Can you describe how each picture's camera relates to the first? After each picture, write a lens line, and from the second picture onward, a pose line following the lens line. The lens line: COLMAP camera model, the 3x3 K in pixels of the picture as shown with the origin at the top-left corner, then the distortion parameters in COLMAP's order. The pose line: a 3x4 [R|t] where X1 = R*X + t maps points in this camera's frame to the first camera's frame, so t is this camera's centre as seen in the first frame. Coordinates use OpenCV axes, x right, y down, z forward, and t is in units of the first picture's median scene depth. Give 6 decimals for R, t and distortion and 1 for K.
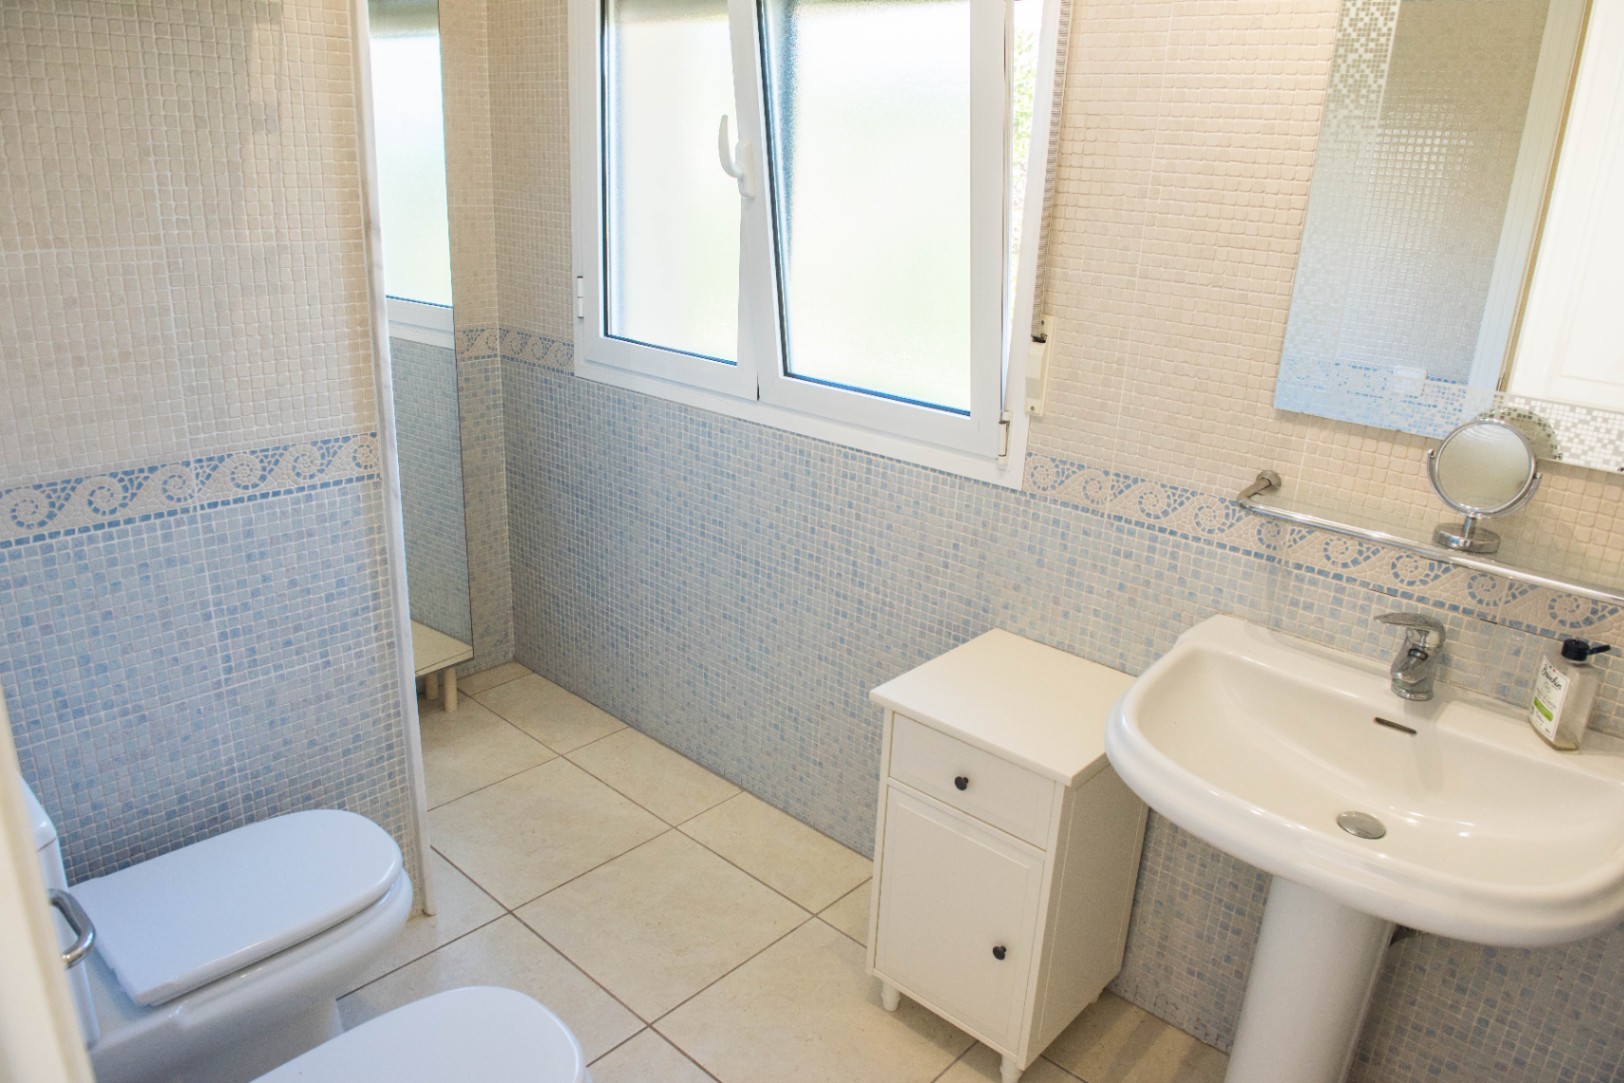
lens RADIAL K [[1114.4, 0, 813.8], [0, 1114.4, 540.8], [0, 0, 1]] dist [-0.050227, -0.000620]
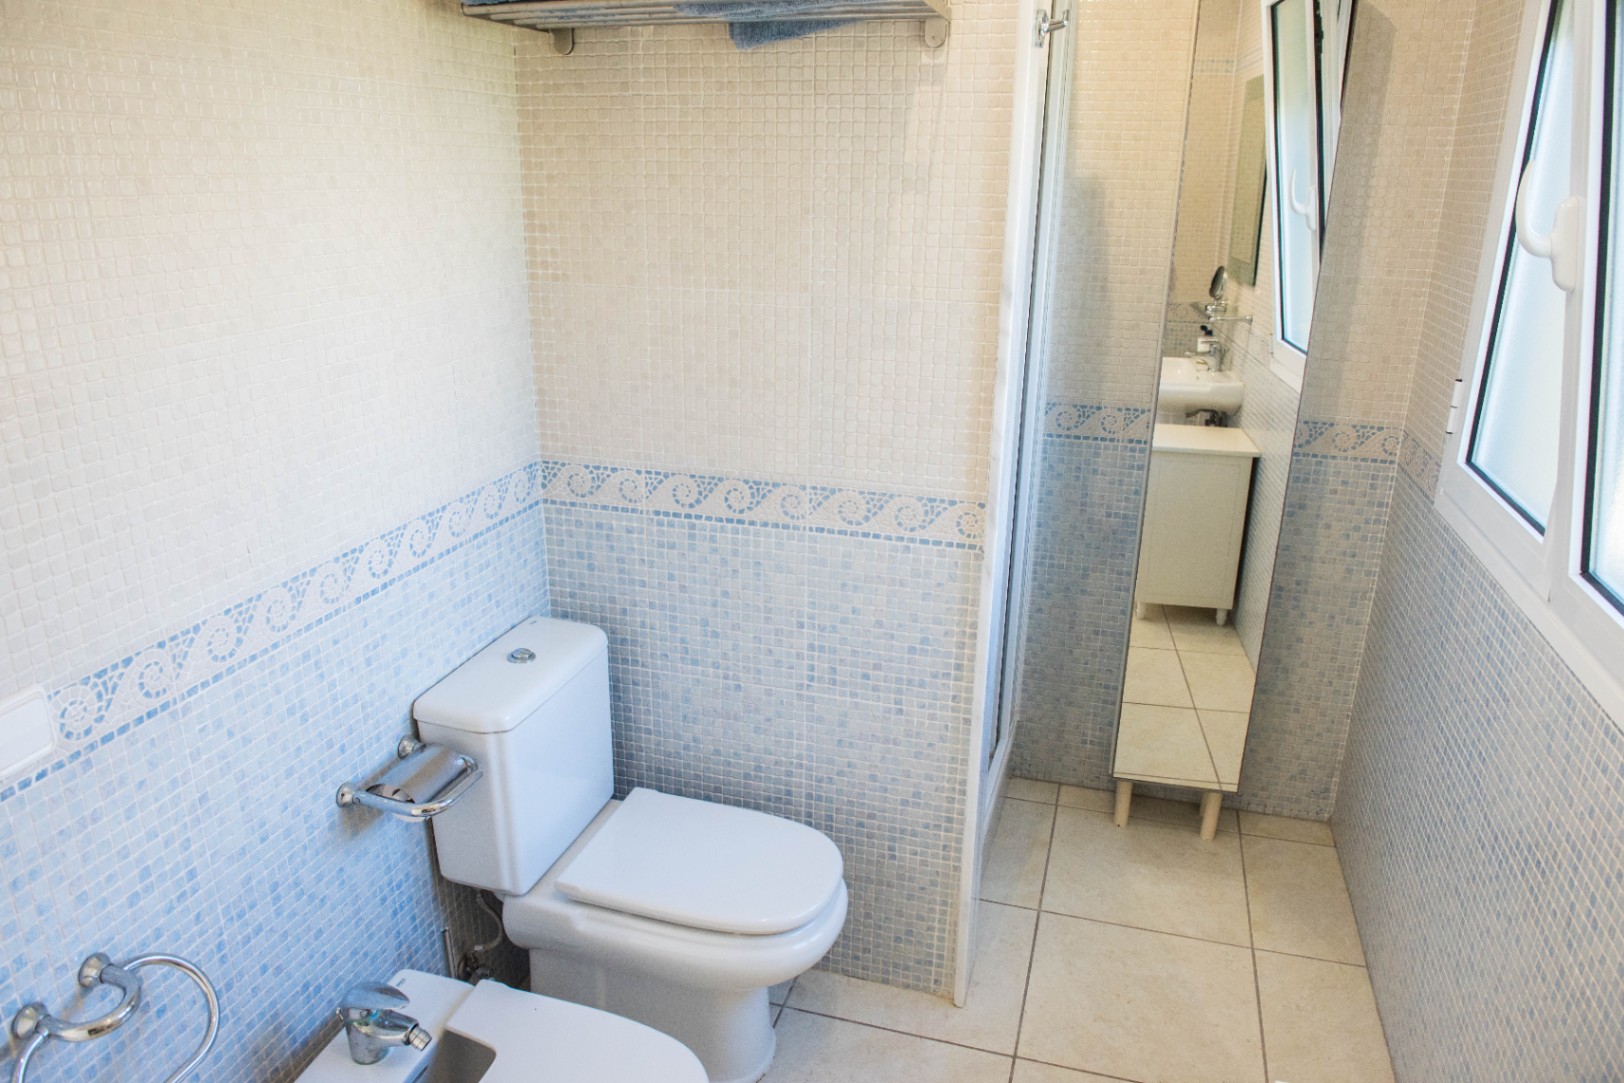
lens RADIAL K [[1114.4, 0, 811.9], [0, 1114.4, 542.2], [0, 0, 1]] dist [-0.050227, -0.000620]
pose [[0.438665, 0.250942, -0.862903, 0.401355], [-0.289388, 0.948517, 0.128727, -0.158168], [0.850781, 0.193246, 0.488701, 0.443664]]
